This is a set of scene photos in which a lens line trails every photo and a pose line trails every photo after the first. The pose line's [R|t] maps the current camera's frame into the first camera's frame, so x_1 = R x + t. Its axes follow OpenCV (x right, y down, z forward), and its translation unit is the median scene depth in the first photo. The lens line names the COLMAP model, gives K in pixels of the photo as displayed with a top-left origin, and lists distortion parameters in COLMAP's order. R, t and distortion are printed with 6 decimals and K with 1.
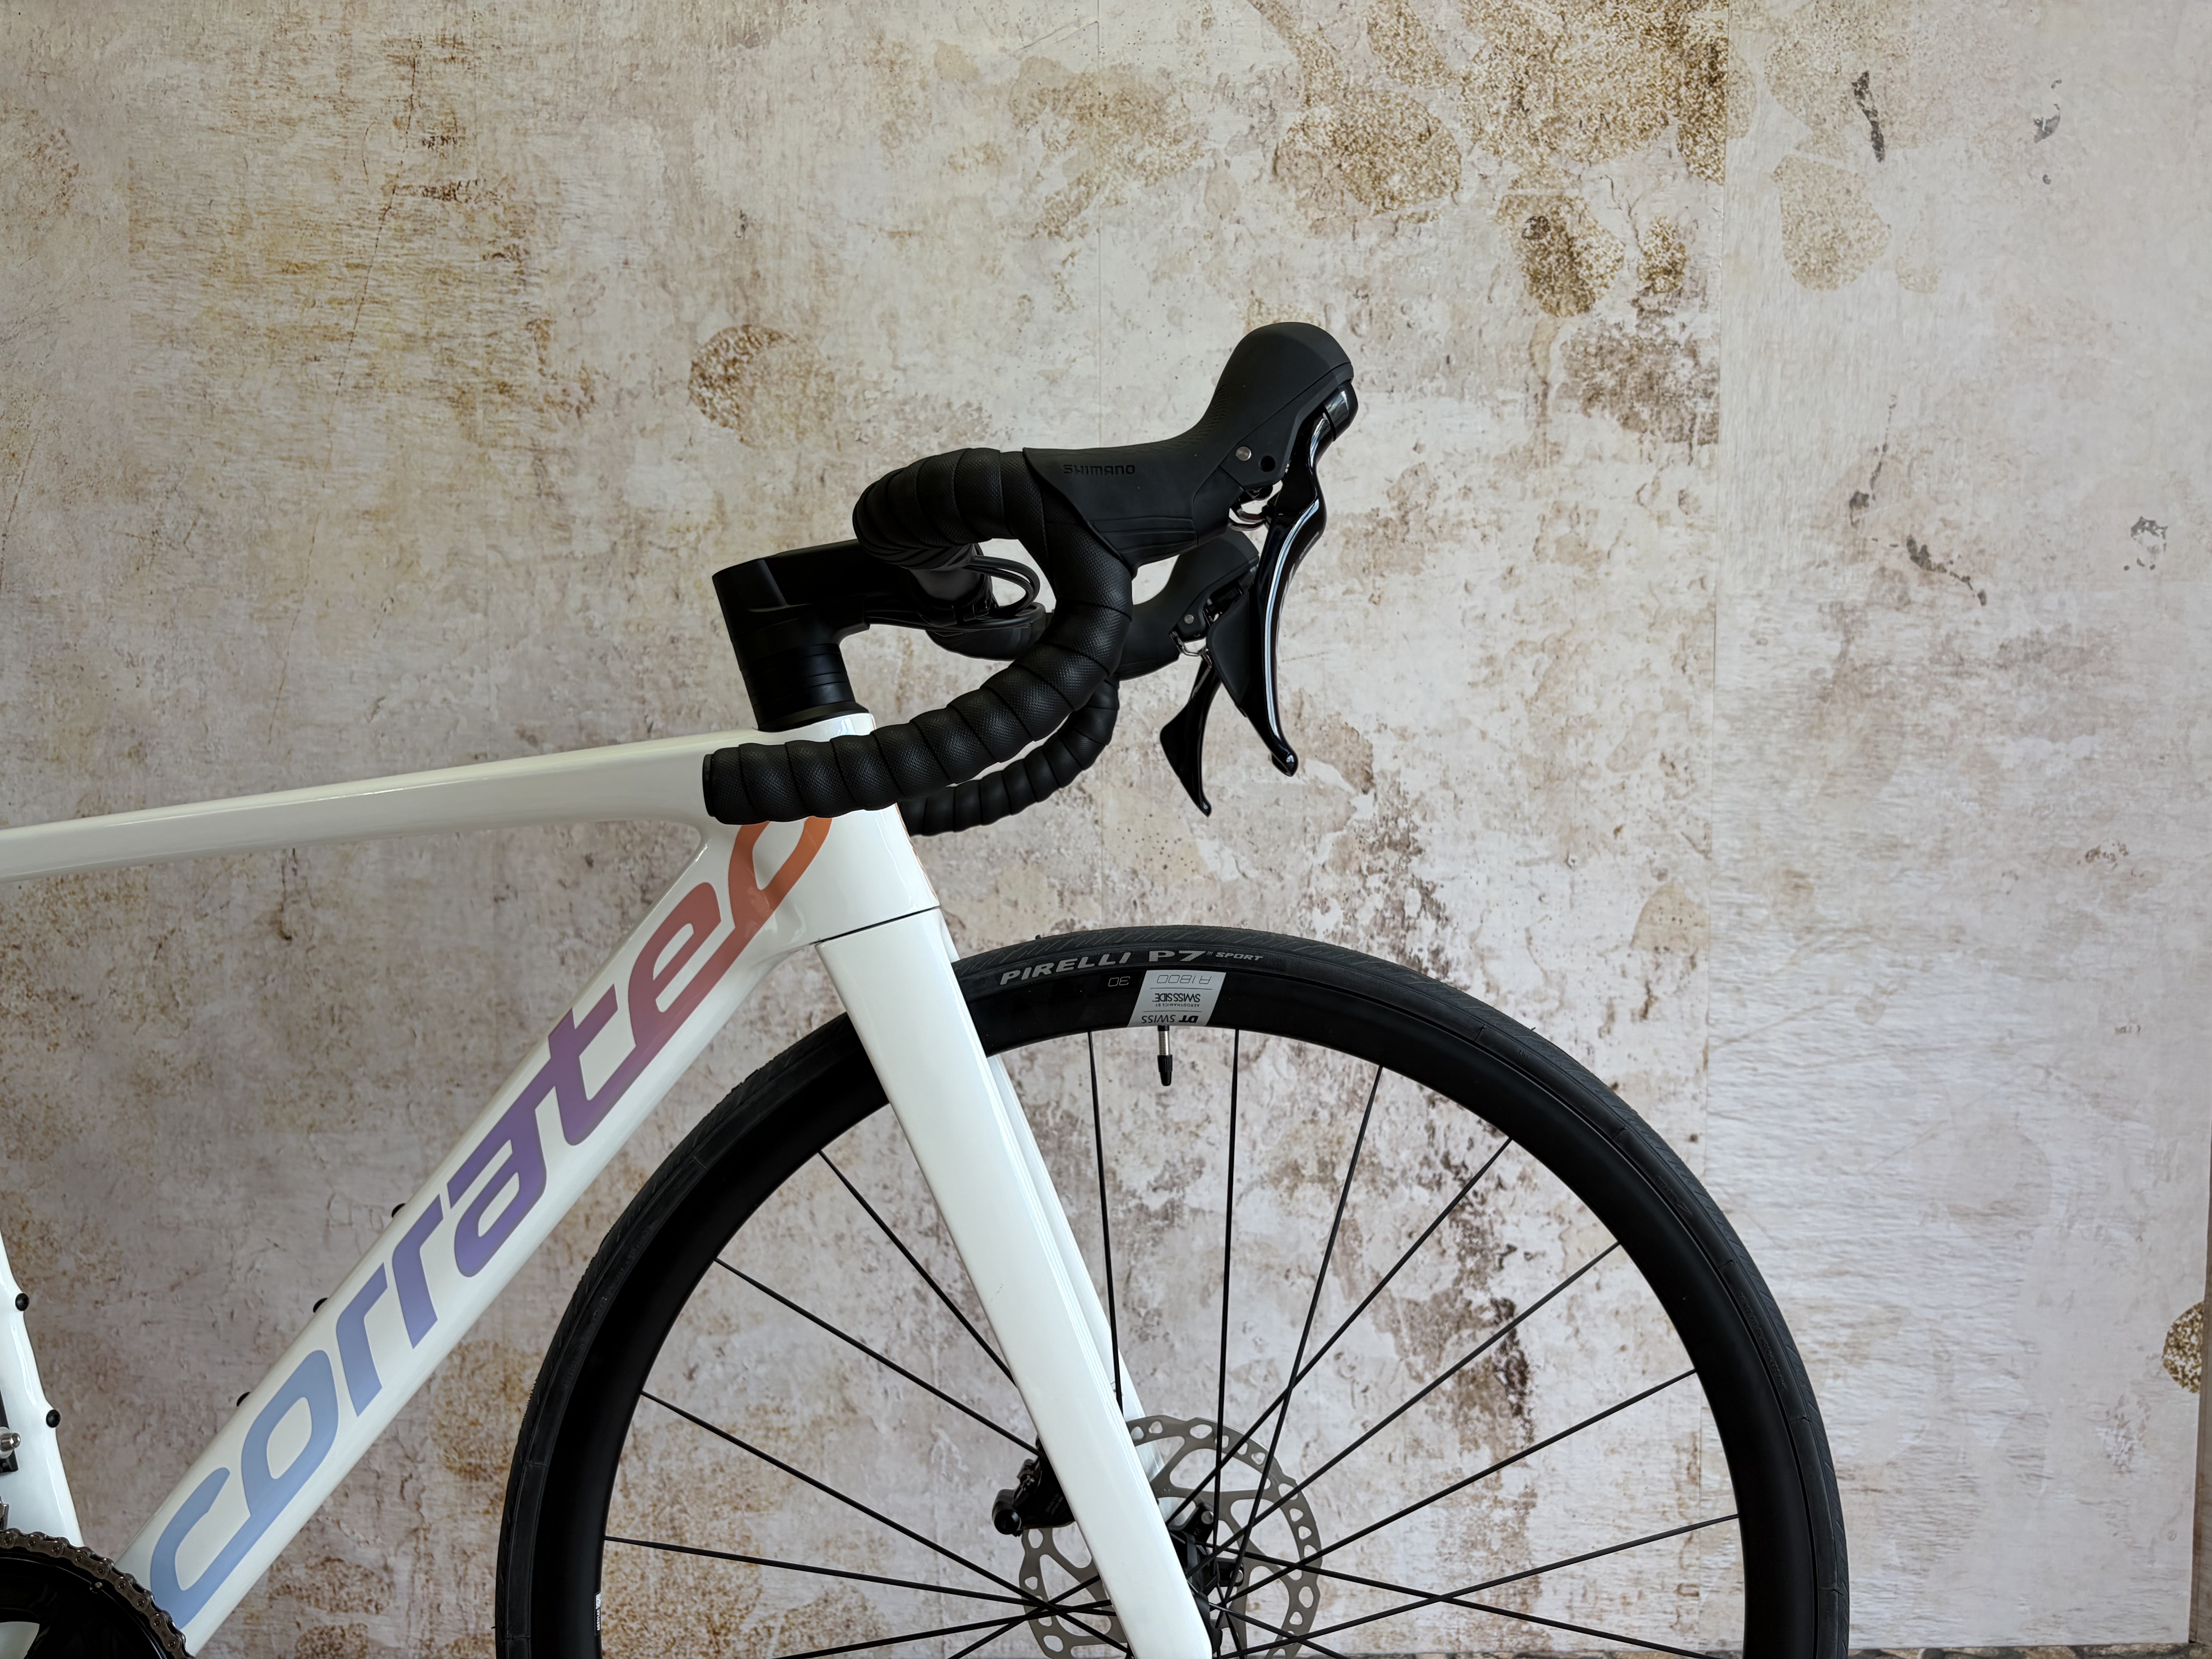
lens RADIAL K [[1706.8, 0, 1121.3], [0, 1706.8, 832.4], [0, 0, 1]] dist [0.025581, -0.023462]
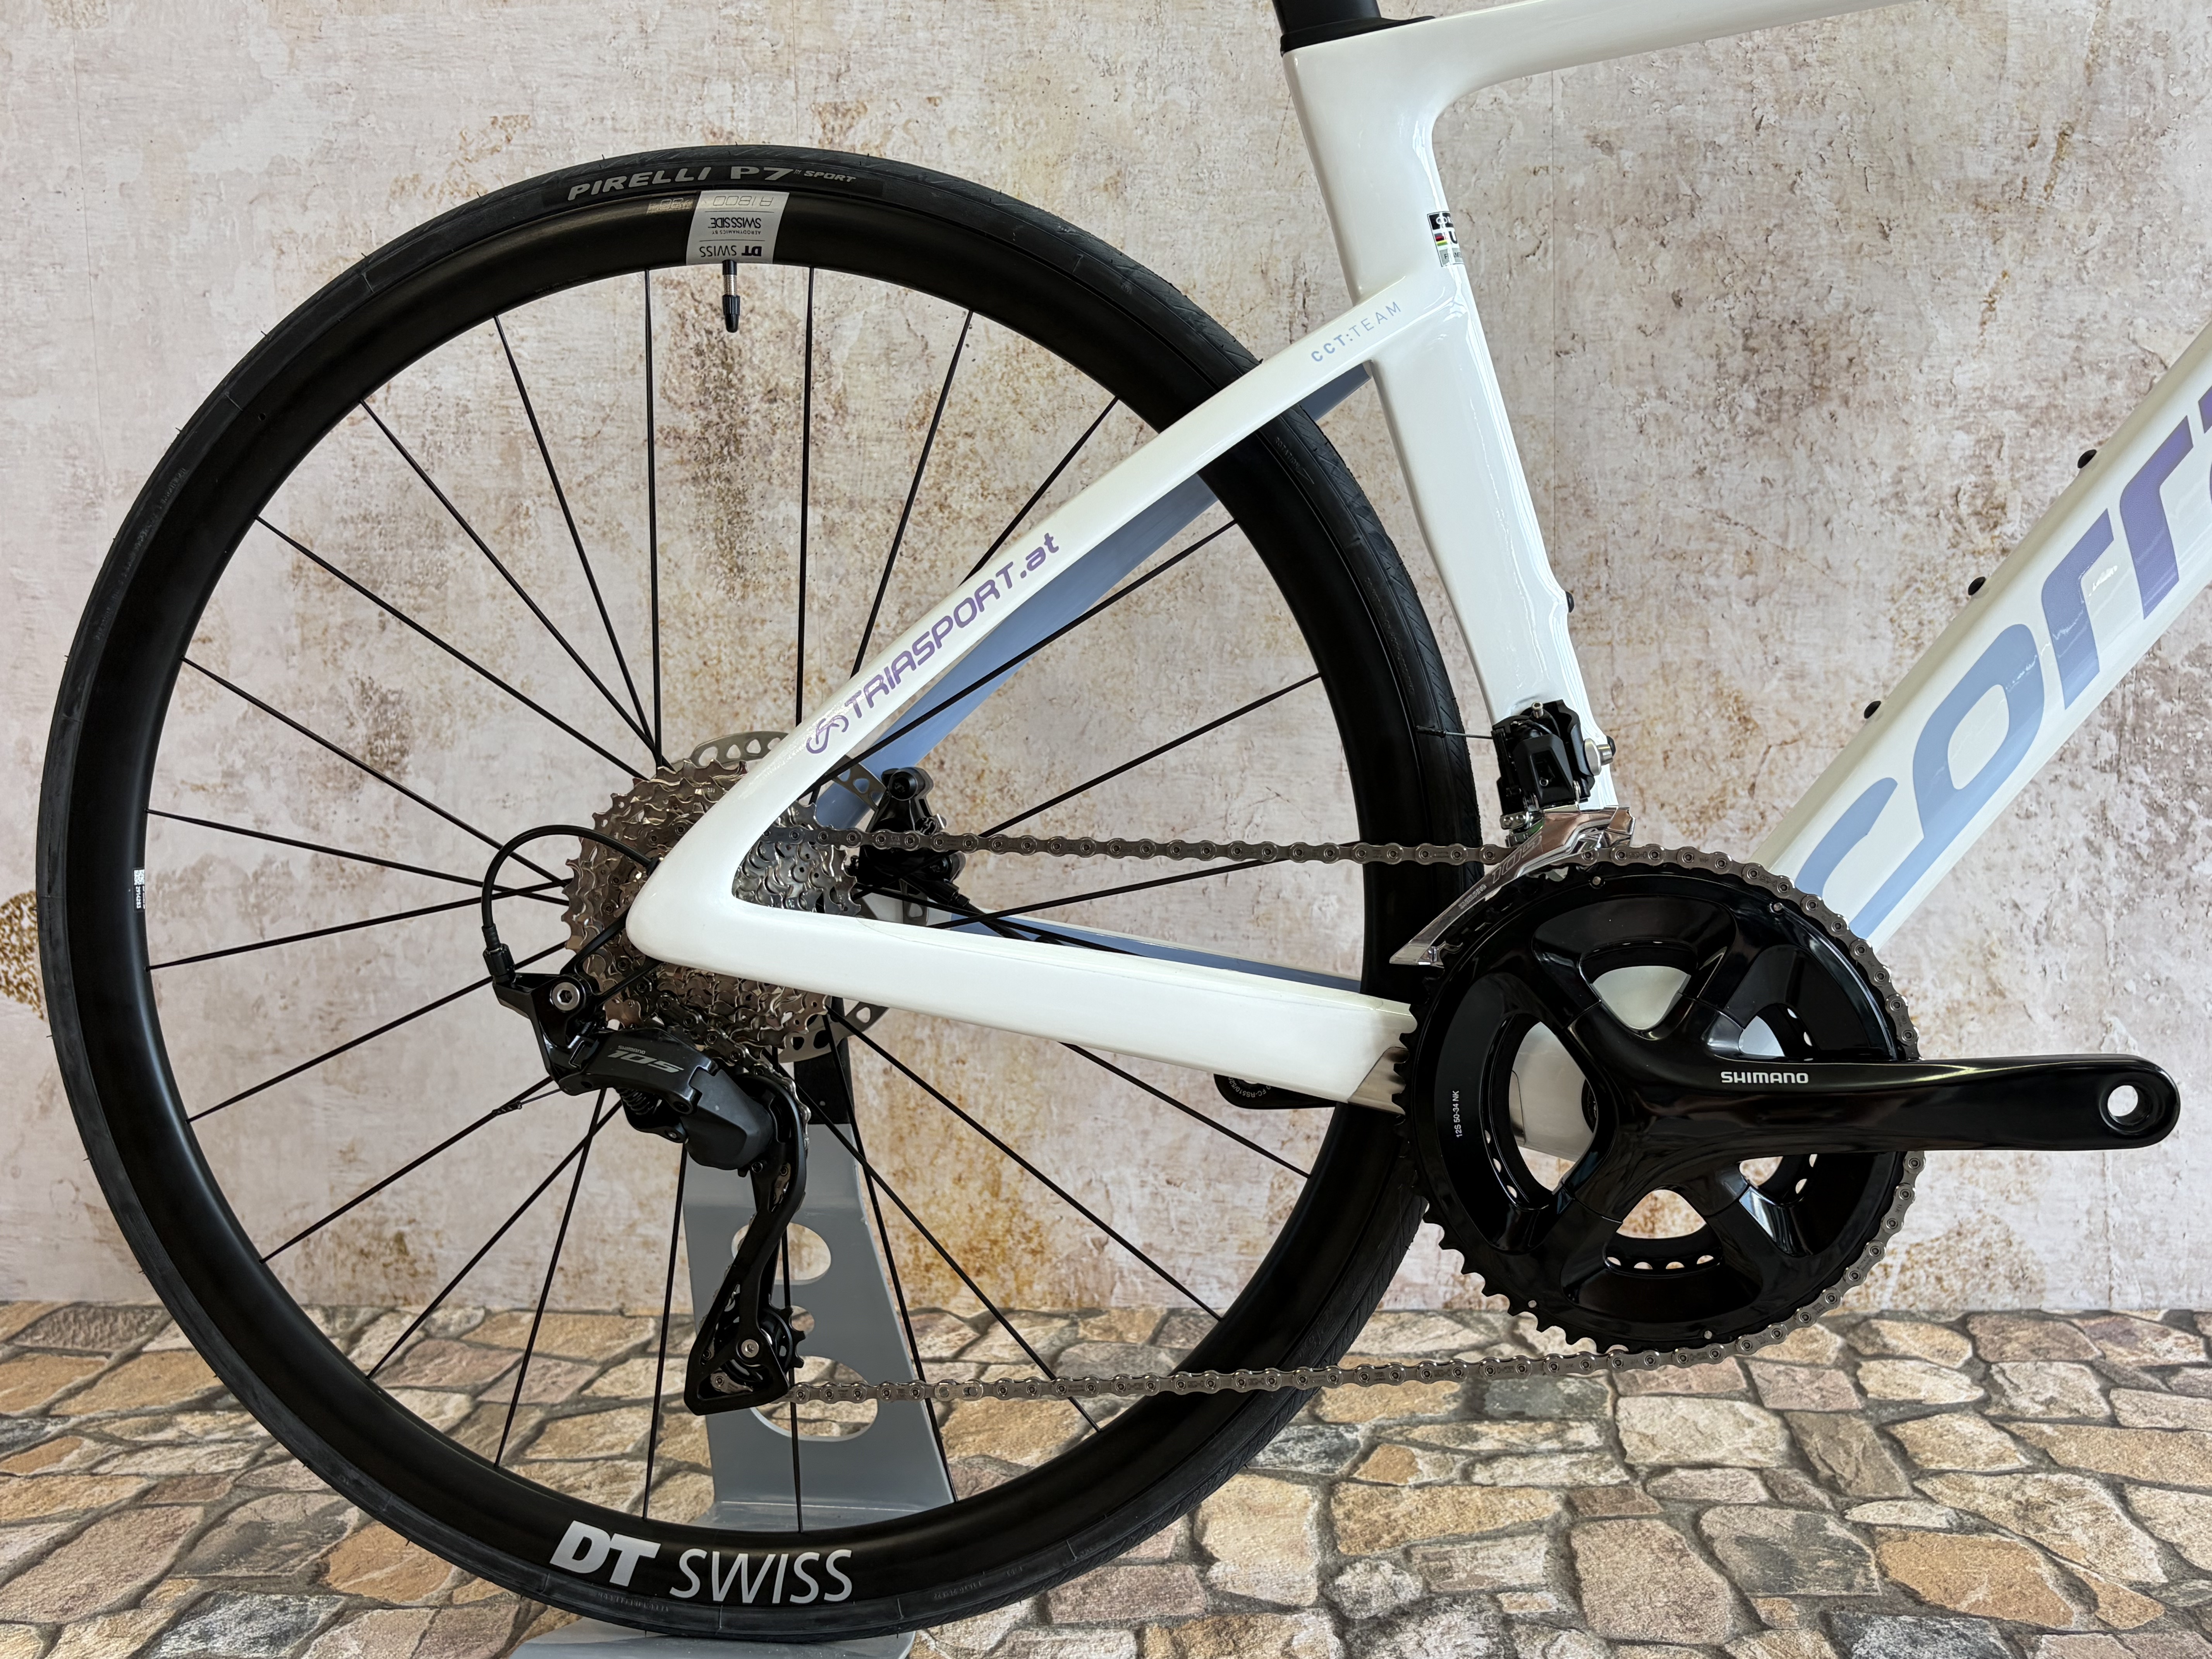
lens RADIAL K [[2069.7, 0, 1096.0], [0, 2069.7, 837.6], [0, 0, 1]] dist [0.018074, 0.000000]
pose [[0.995724, -0.015996, -0.090985, -0.501340], [0.020676, 0.998498, 0.050731, 0.213615], [0.090037, -0.052395, 0.994559, 0.006776]]
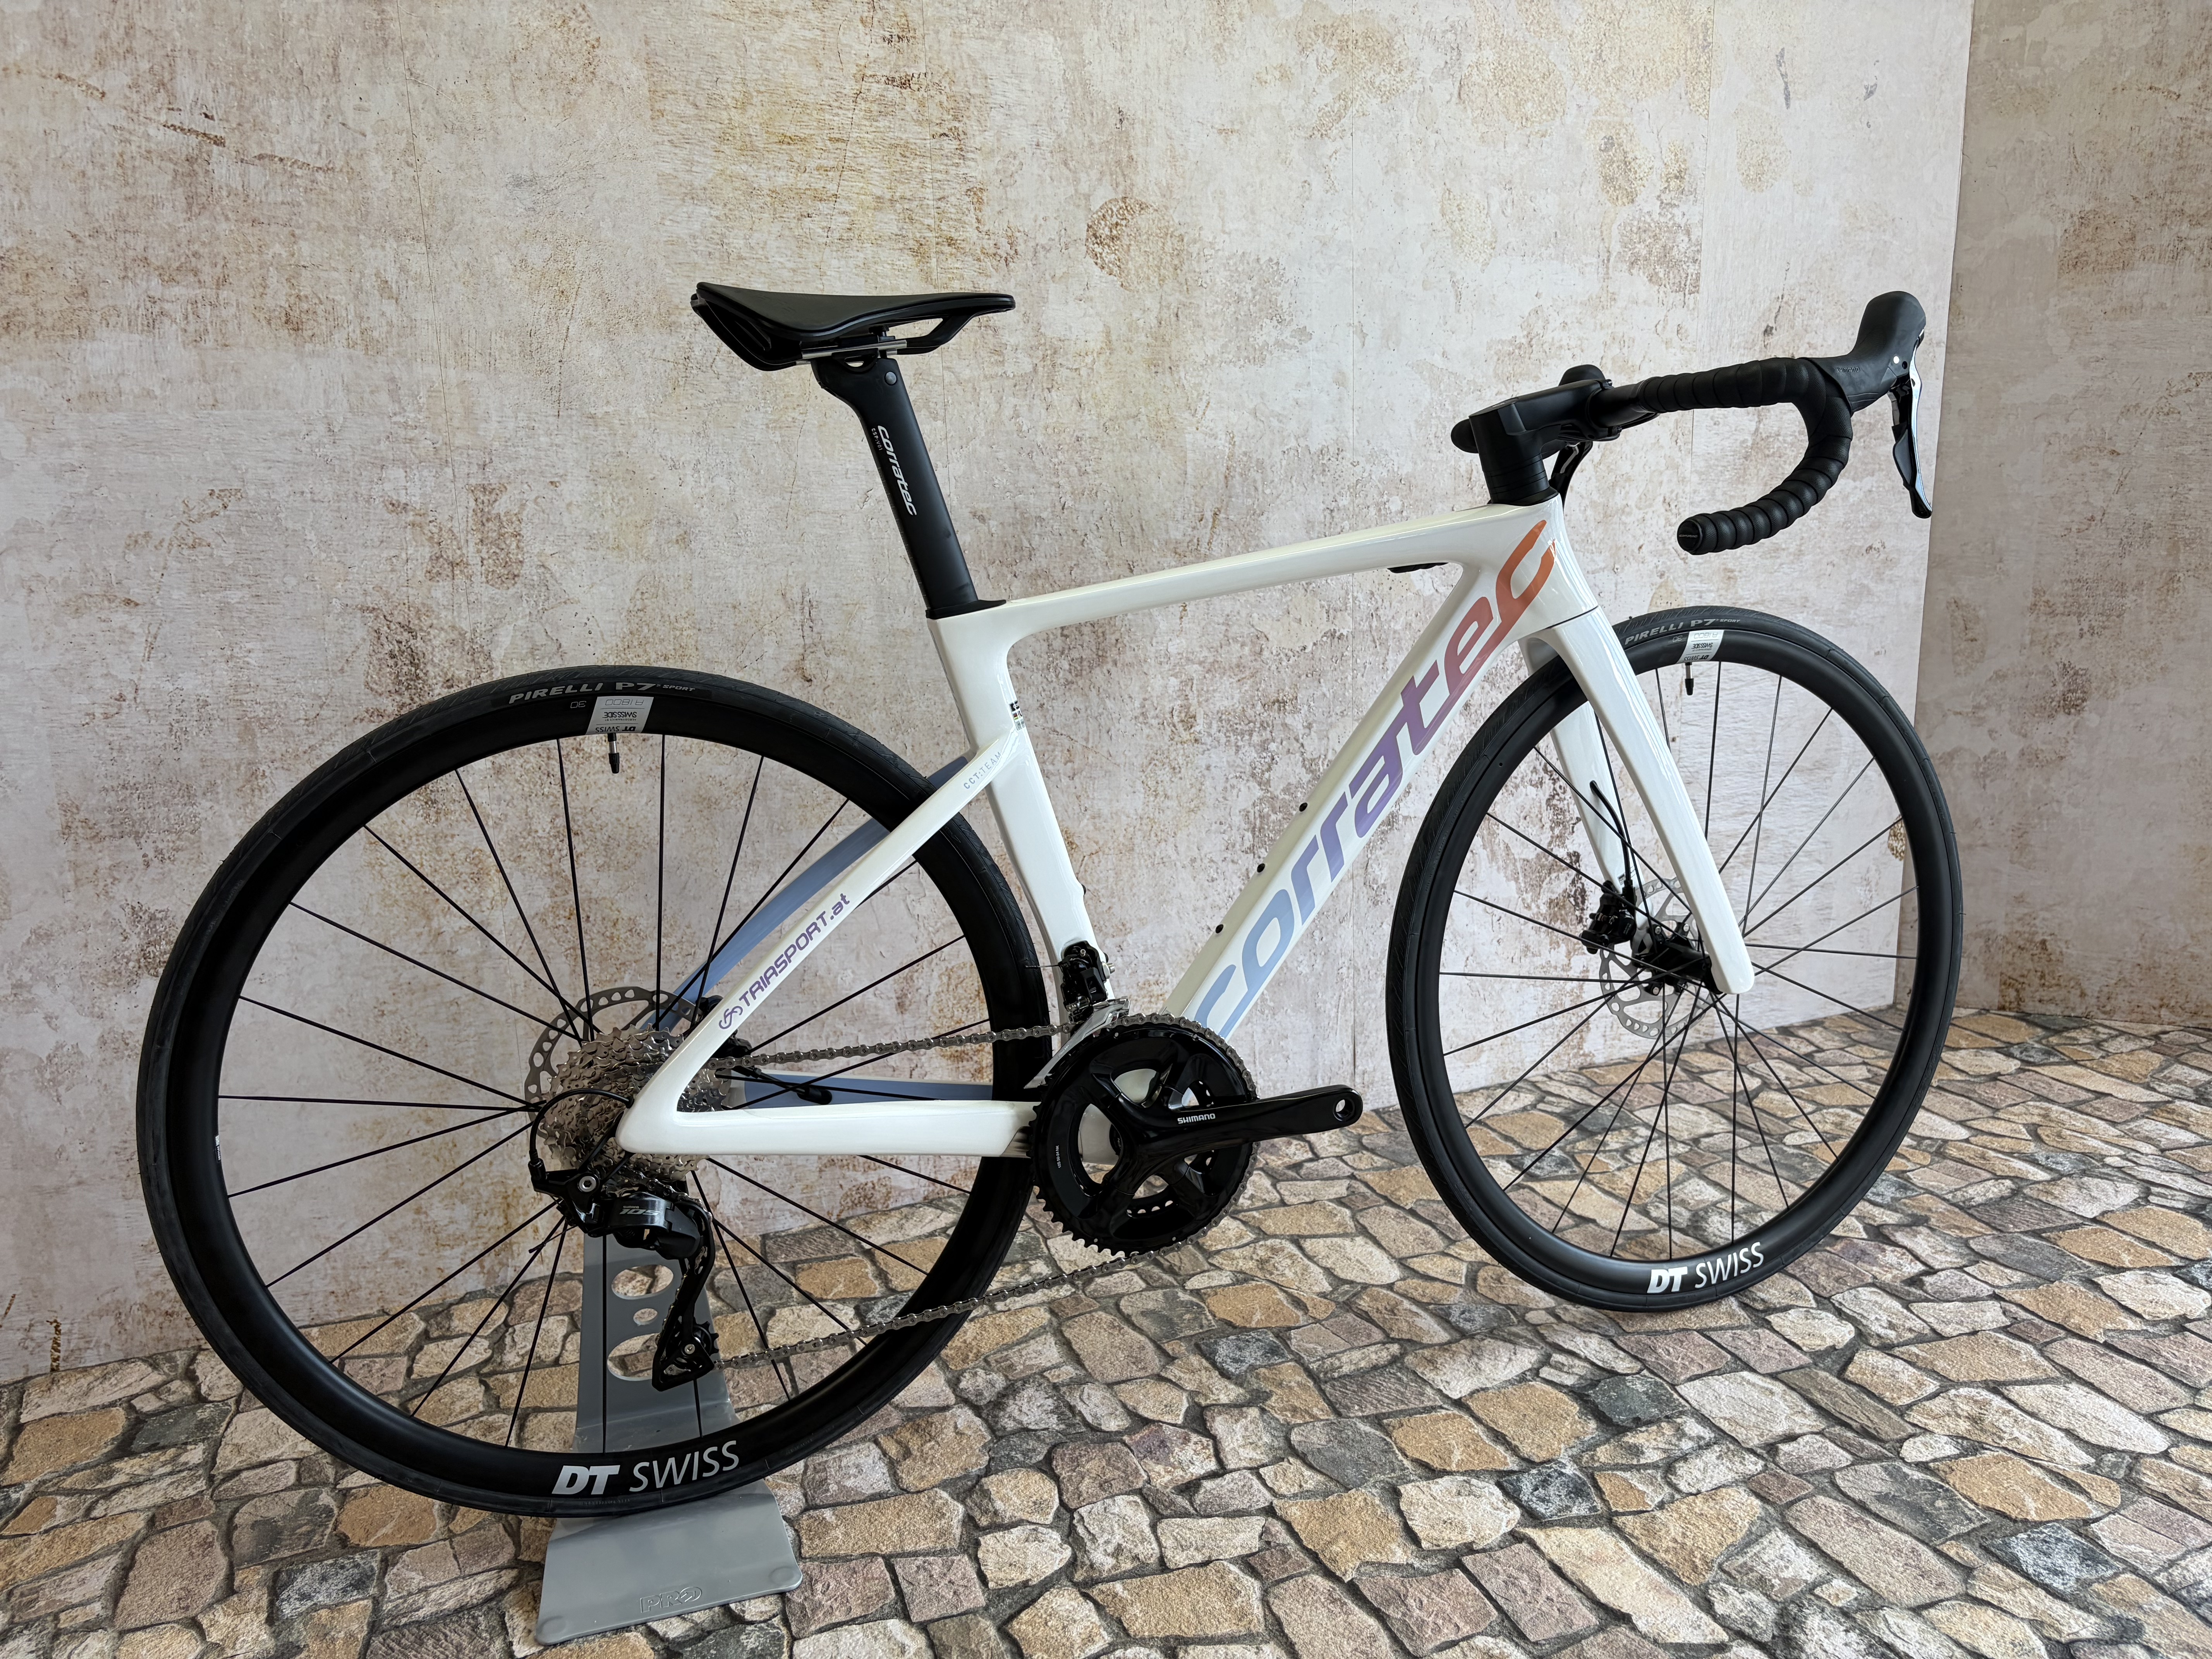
lens RADIAL K [[1706.8, 0, 1112.3], [0, 1706.8, 836.8], [0, 0, 1]] dist [0.025581, -0.023462]
pose [[0.923967, -0.108151, 0.366863, -0.770801], [0.051002, 0.985462, 0.162062, -0.019557], [-0.379056, -0.131029, 0.916050, -0.292354]]
